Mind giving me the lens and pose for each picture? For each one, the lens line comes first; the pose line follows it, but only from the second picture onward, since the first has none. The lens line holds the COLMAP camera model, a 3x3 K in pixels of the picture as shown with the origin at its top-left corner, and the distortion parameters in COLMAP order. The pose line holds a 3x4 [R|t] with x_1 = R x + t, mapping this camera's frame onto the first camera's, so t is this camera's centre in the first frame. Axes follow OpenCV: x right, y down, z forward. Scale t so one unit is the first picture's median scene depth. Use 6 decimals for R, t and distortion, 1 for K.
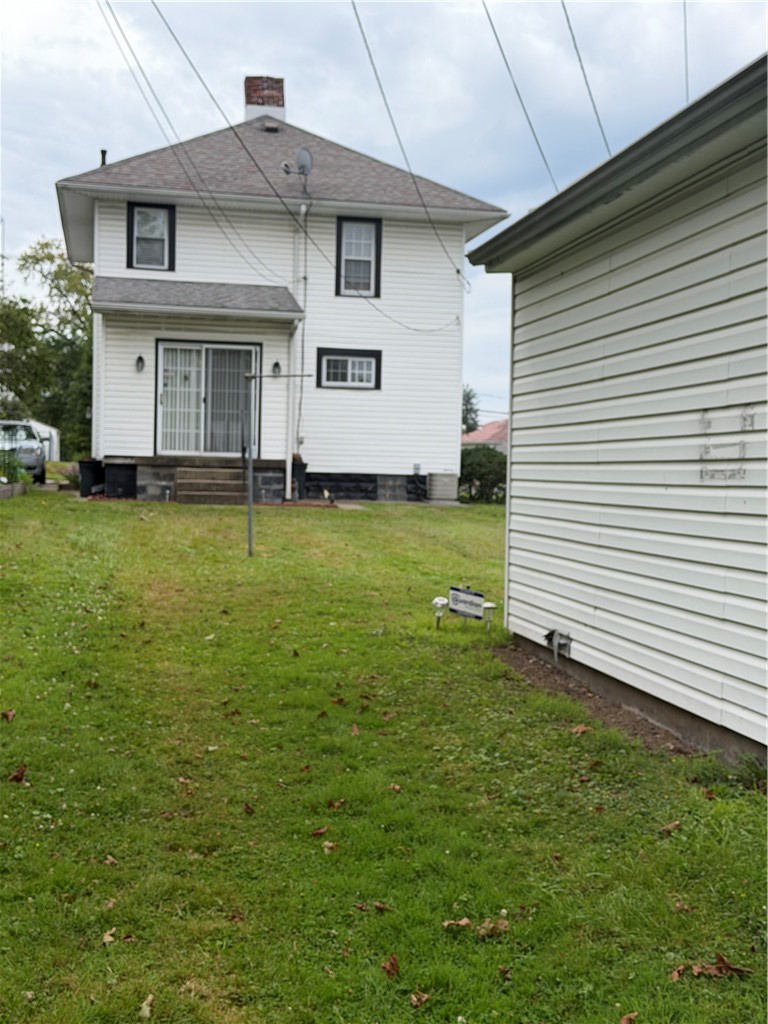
lens RADIAL K [[1404.9, 0, 384.0], [0, 1404.9, 512.0], [0, 0, 1]] dist [0.156806, 0.016185]
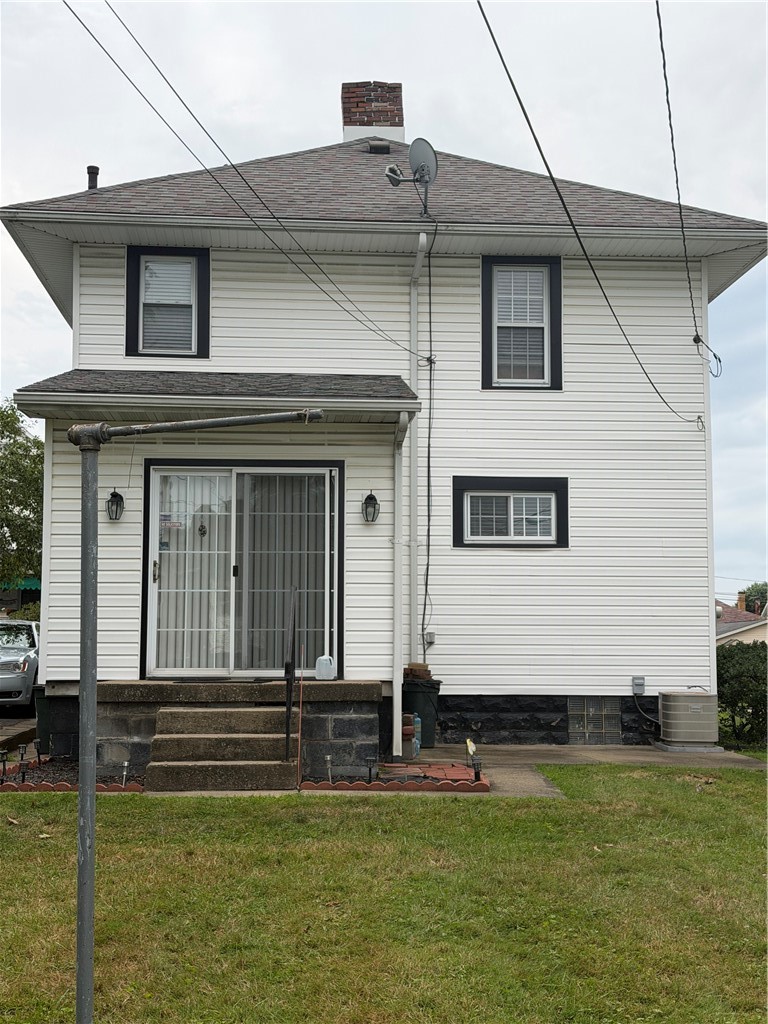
lens RADIAL K [[1404.9, 0, 384.0], [0, 1404.9, 512.0], [0, 0, 1]] dist [0.156806, 0.016185]
pose [[0.991782, -0.035439, -0.122933, -0.005529], [0.018871, 0.990882, -0.133407, -0.026604], [0.126539, 0.129991, 0.983407, 0.435277]]
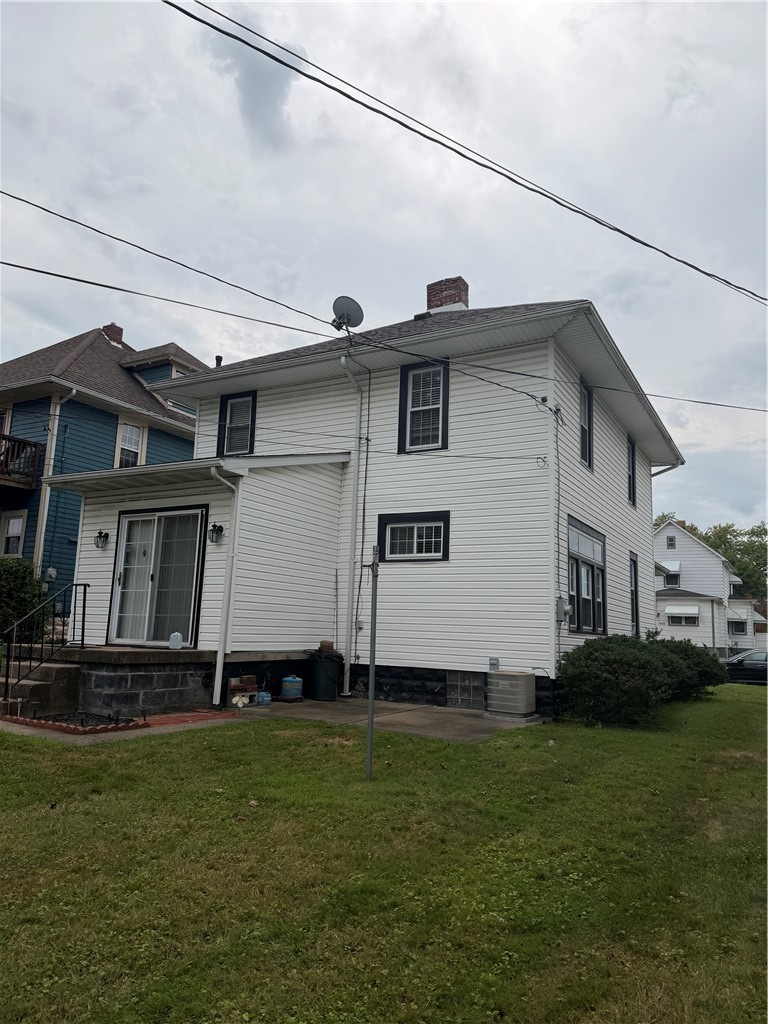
lens RADIAL K [[710.4, 0, 384.0], [0, 710.4, 512.0], [0, 0, 1]] dist [0.116153, -0.000666]
pose [[0.758525, -0.107356, -0.642739, 0.233369], [-0.036025, 0.977919, -0.205855, -0.030562], [0.650647, 0.179301, 0.737909, 0.689807]]
